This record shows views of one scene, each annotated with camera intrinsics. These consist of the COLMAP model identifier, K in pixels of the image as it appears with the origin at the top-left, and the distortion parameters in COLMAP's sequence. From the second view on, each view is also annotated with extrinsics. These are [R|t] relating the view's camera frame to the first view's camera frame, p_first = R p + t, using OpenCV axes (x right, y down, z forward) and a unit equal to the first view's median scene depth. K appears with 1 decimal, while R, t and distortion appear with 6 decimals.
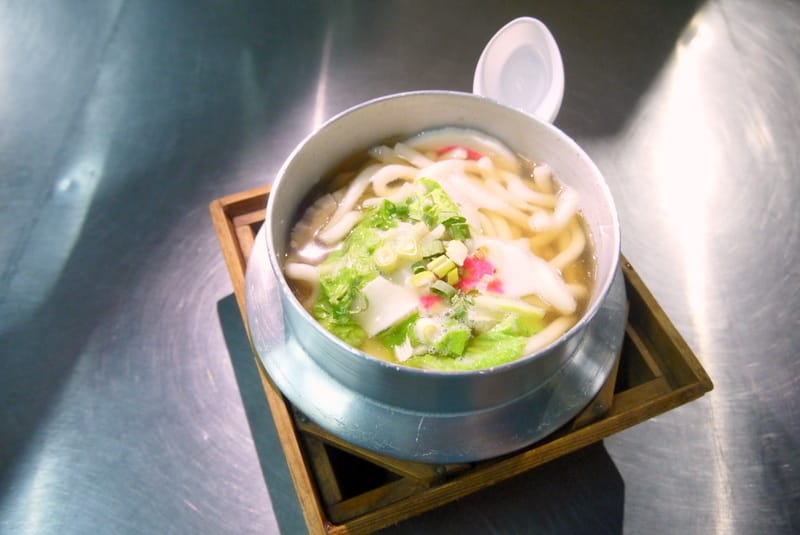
lens RADIAL K [[674.1, 0, 400.0], [0, 674.1, 267.5], [0, 0, 1]] dist [-0.004962, -0.002196]
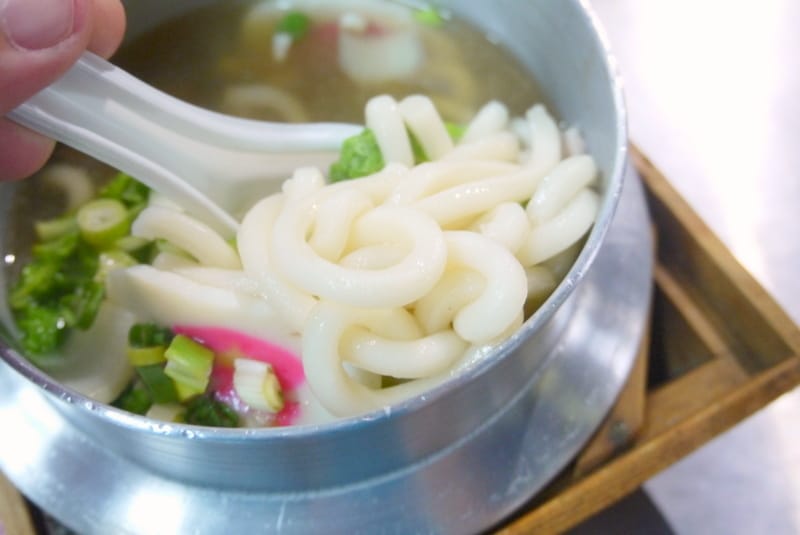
lens RADIAL K [[938.8, 0, 400.0], [0, 938.8, 267.5], [0, 0, 1]] dist [0.006450, 0.014251]
pose [[0.989814, -0.130518, 0.056867, 0.093195], [0.126767, 0.989786, 0.065225, 0.009551], [-0.064799, -0.057351, 0.996249, 0.265500]]
